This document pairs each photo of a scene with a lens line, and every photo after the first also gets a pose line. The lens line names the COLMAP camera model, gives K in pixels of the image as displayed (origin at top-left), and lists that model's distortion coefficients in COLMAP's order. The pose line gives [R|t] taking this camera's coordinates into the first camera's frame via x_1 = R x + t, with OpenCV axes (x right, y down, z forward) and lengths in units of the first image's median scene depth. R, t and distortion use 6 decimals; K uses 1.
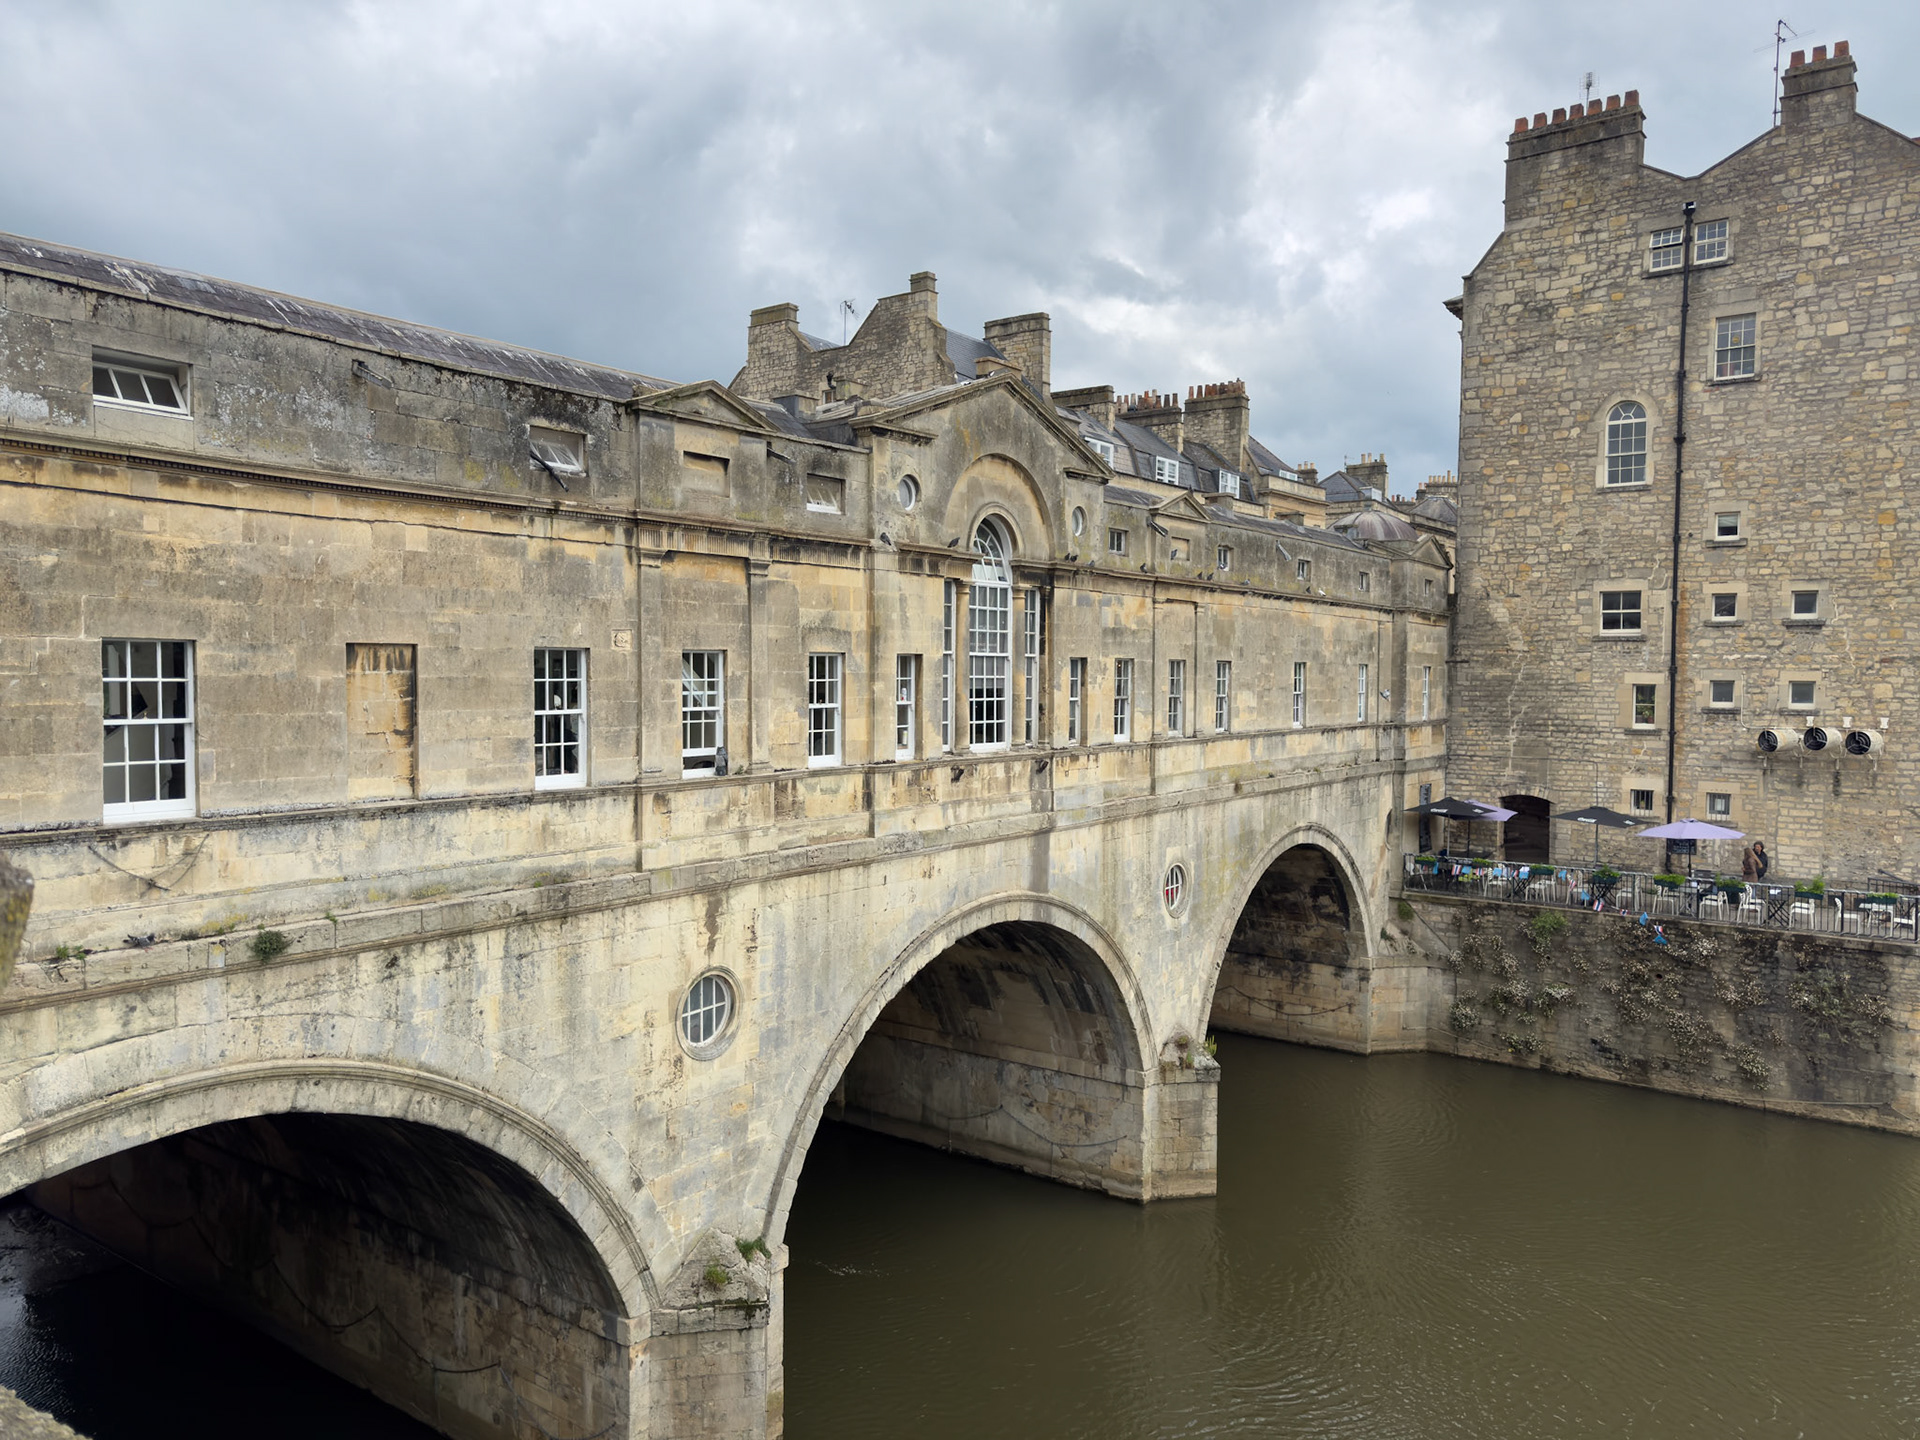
lens RADIAL K [[1355.6, 0, 961.5], [0, 1355.6, 715.6], [0, 0, 1]] dist [0.014015, 0.007498]
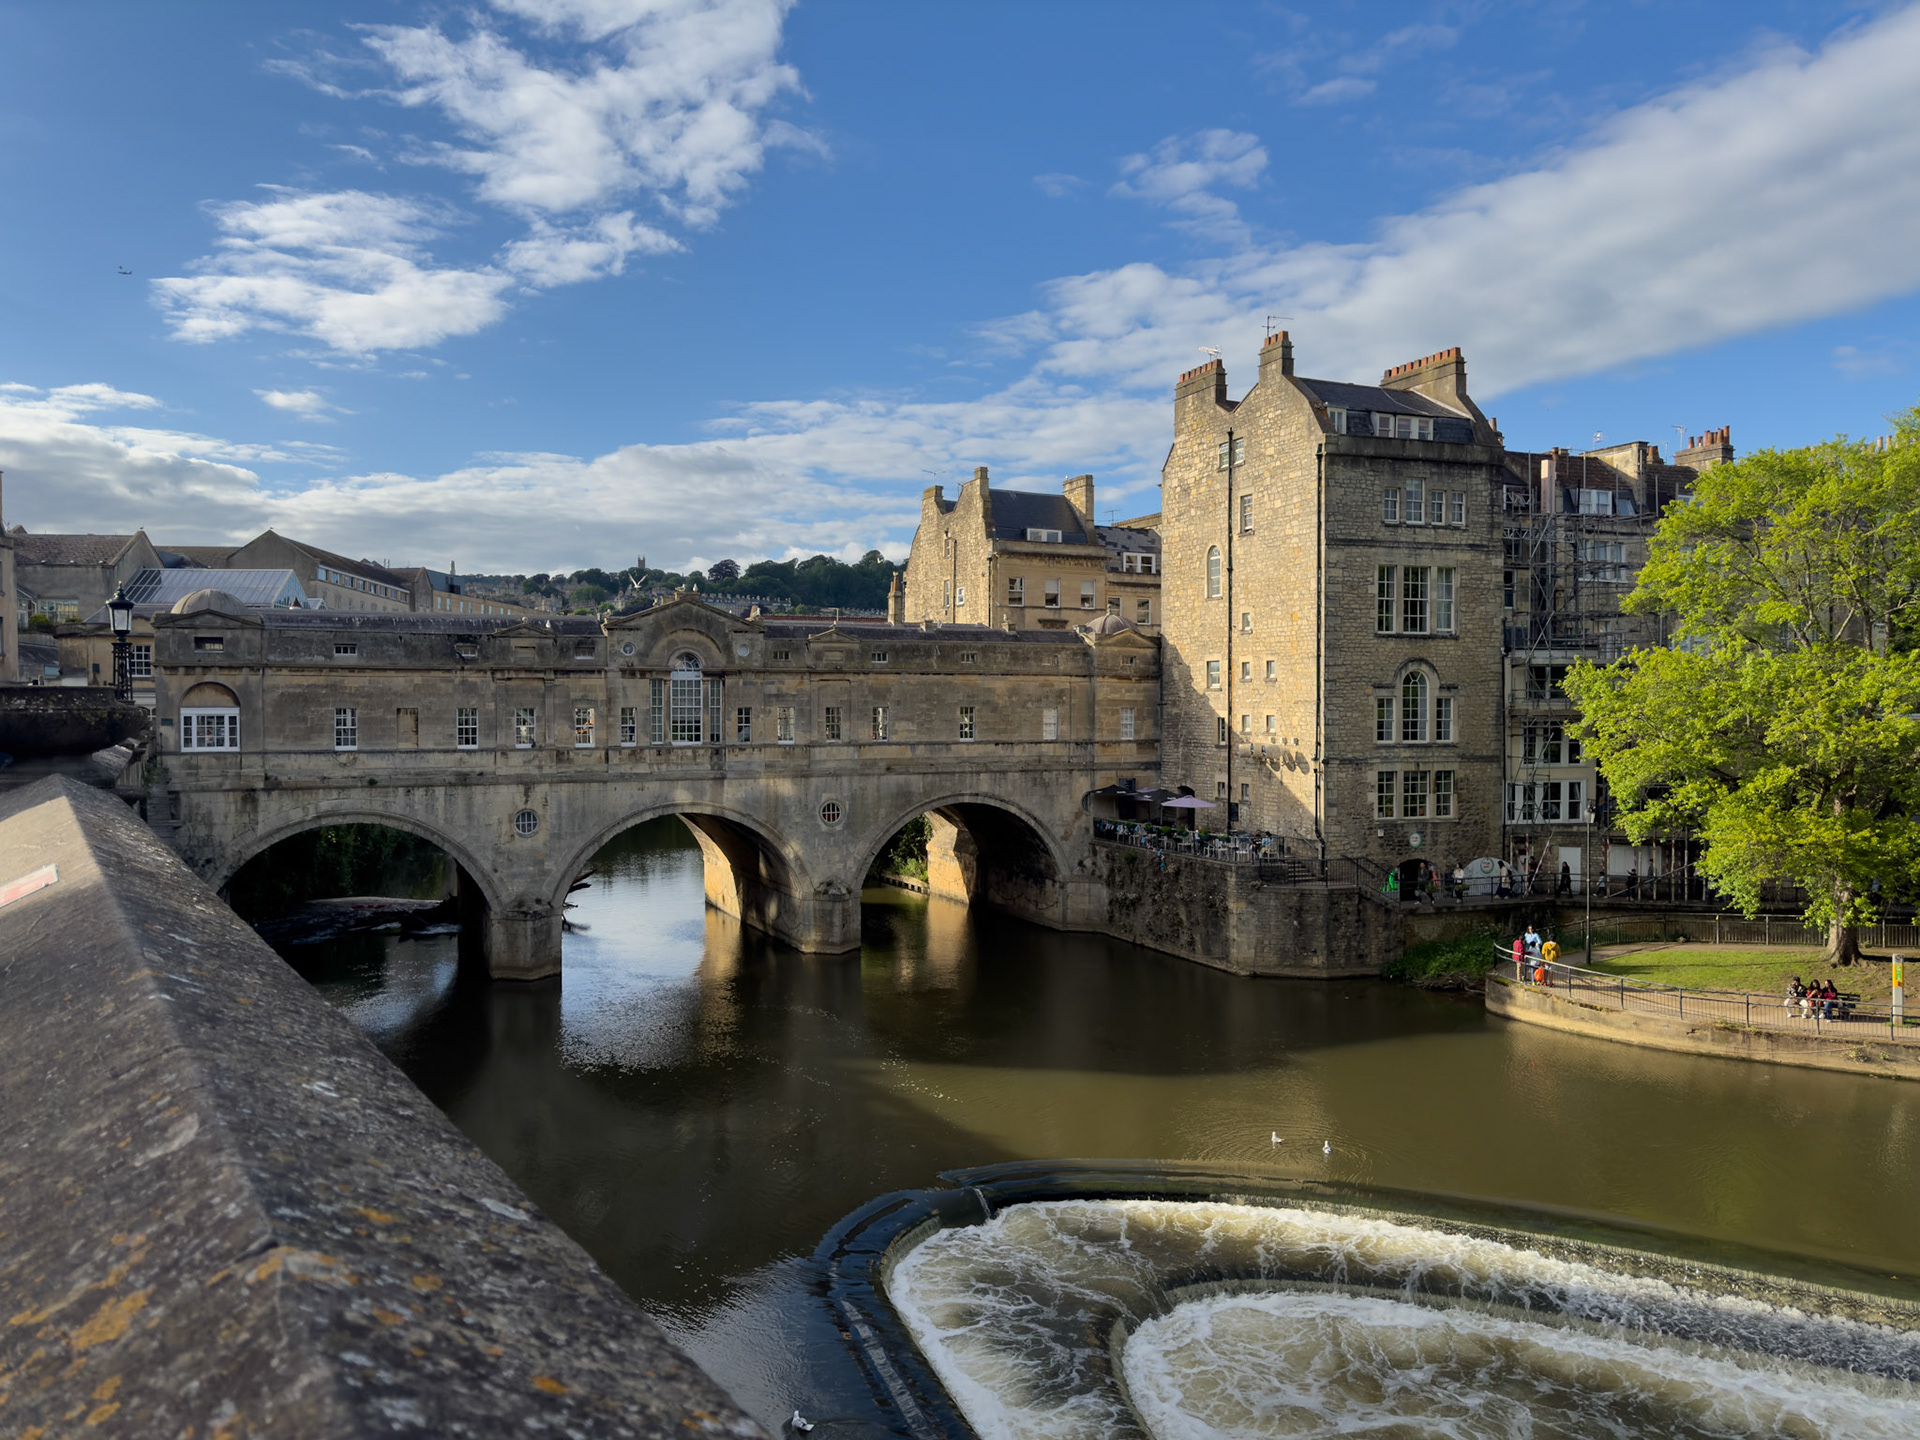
lens RADIAL K [[1355.6, 0, 958.8], [0, 1355.6, 721.6], [0, 0, 1]] dist [0.014015, 0.007498]
pose [[0.871634, -0.003061, -0.490148, 2.233568], [-0.008728, 0.999725, -0.021765, 0.043976], [0.490080, 0.023249, 0.871367, -1.257110]]
